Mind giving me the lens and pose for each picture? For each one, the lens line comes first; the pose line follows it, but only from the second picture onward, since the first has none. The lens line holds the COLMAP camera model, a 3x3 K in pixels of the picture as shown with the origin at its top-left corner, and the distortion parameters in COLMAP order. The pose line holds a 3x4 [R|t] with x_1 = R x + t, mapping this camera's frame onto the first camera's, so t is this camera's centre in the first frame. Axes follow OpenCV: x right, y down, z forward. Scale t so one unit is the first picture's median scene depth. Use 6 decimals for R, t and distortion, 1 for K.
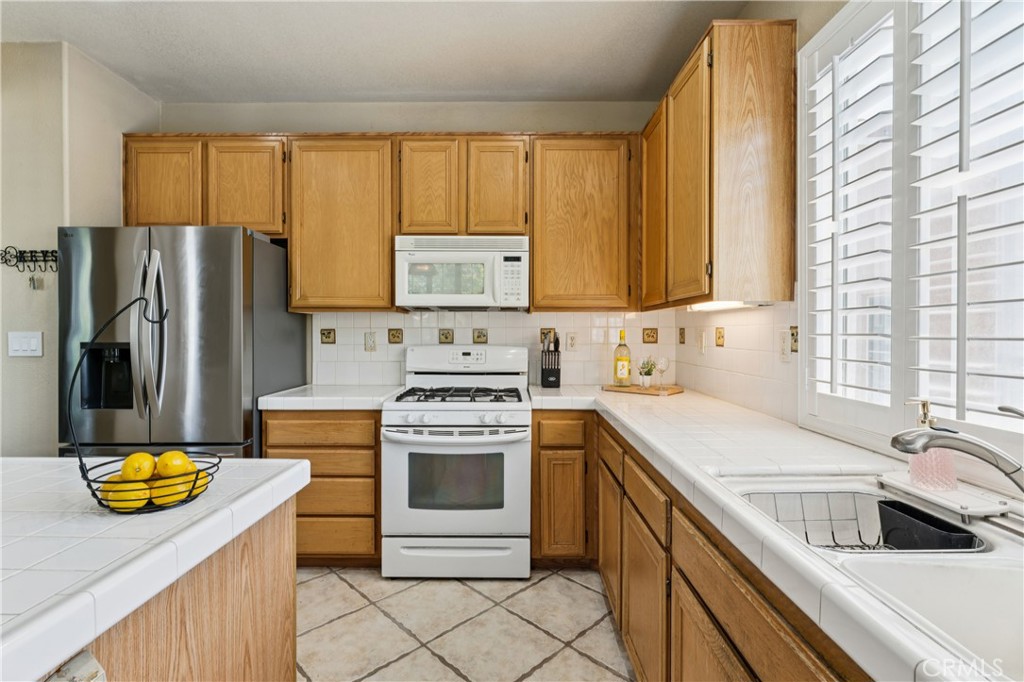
lens RADIAL K [[481.6, 0, 509.6], [0, 481.6, 334.4], [0, 0, 1]] dist [0.001093, 0.000025]
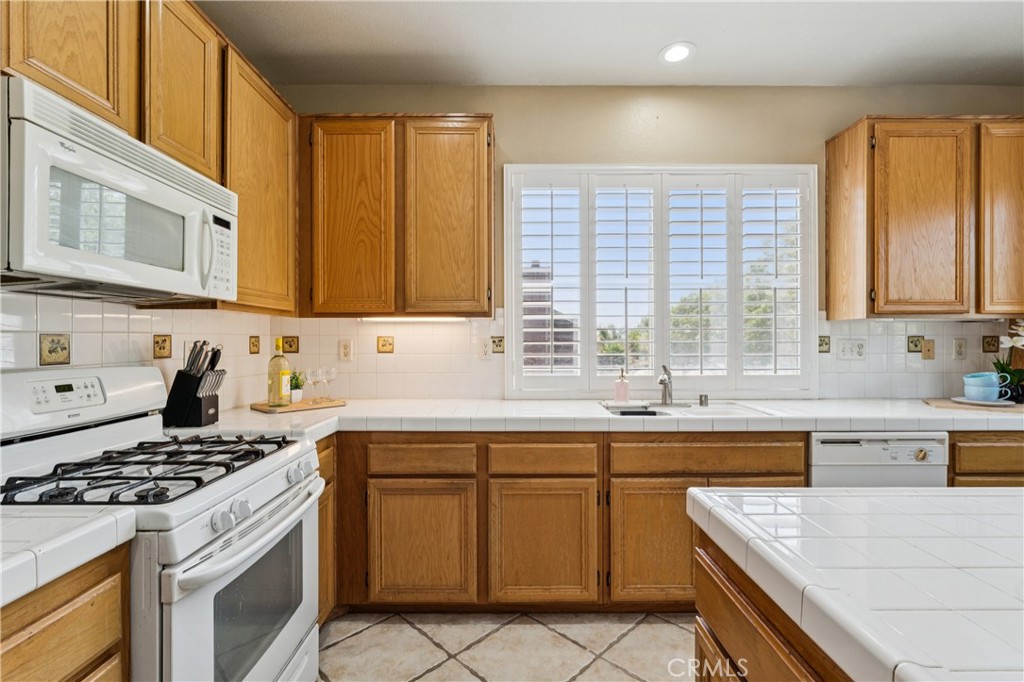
lens RADIAL K [[464.7, 0, 512.0], [0, 464.7, 341.0], [0, 0, 1]] dist [-0.001231, -0.000136]
pose [[-0.017260, -0.000804, 0.999851, -0.701024], [0.008058, 0.999967, 0.000944, -0.002076], [-0.999819, 0.008073, -0.017252, 0.748875]]
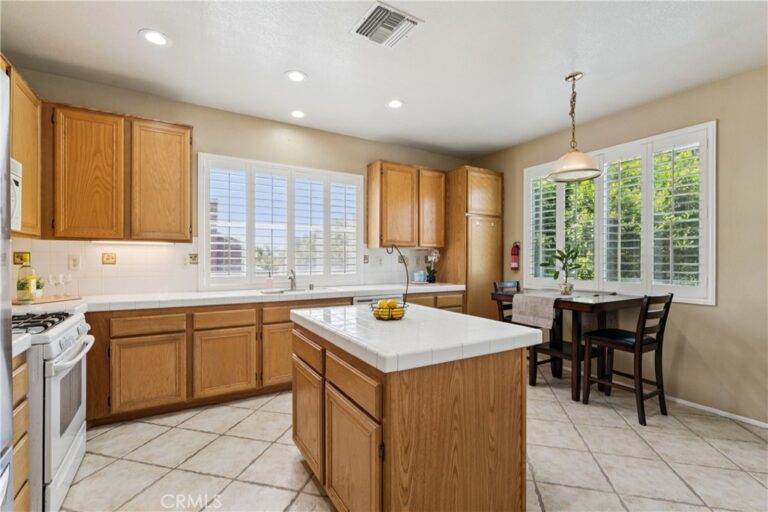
lens RADIAL K [[348.9, 0, 383.0], [0, 348.9, 259.8], [0, 0, 1]] dist [0.000030, 0.000034]
pose [[-0.524001, -0.007118, 0.851688, -1.192164], [0.001618, 0.999955, 0.009353, -0.001143], [-0.851716, 0.006279, -0.523966, 0.853524]]
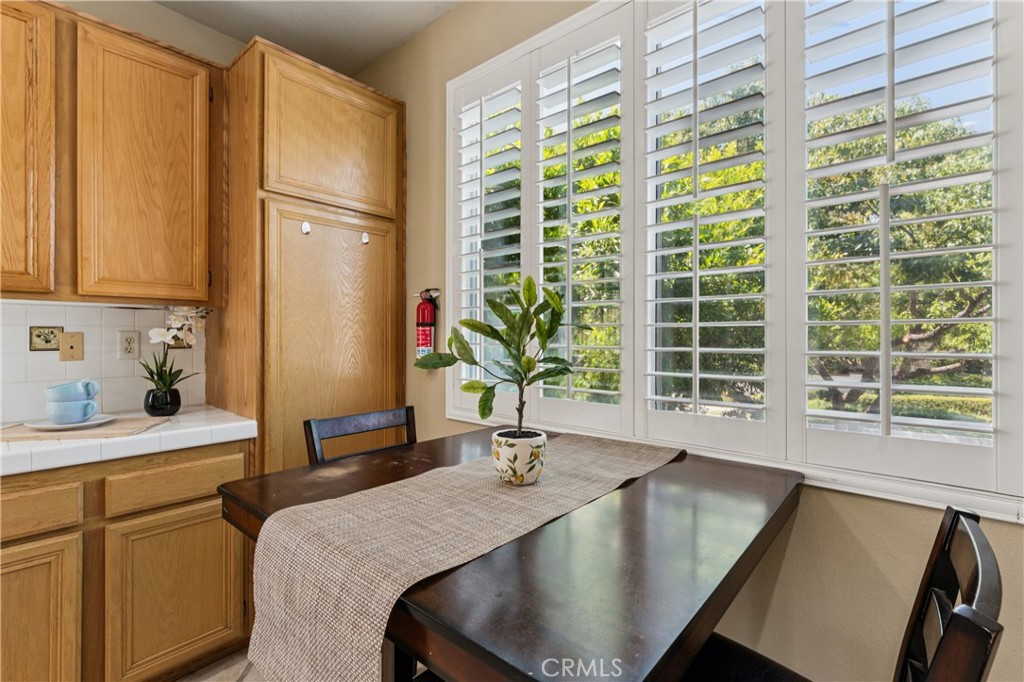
lens RADIAL K [[464.6, 0, 511.3], [0, 464.6, 333.9], [0, 0, 1]] dist [-0.000507, -0.000038]
pose [[-0.760377, -0.001420, 0.649480, -0.664746], [0.002492, 0.999984, 0.005103, 0.004515], [-0.649477, 0.005498, -0.760361, -0.170970]]
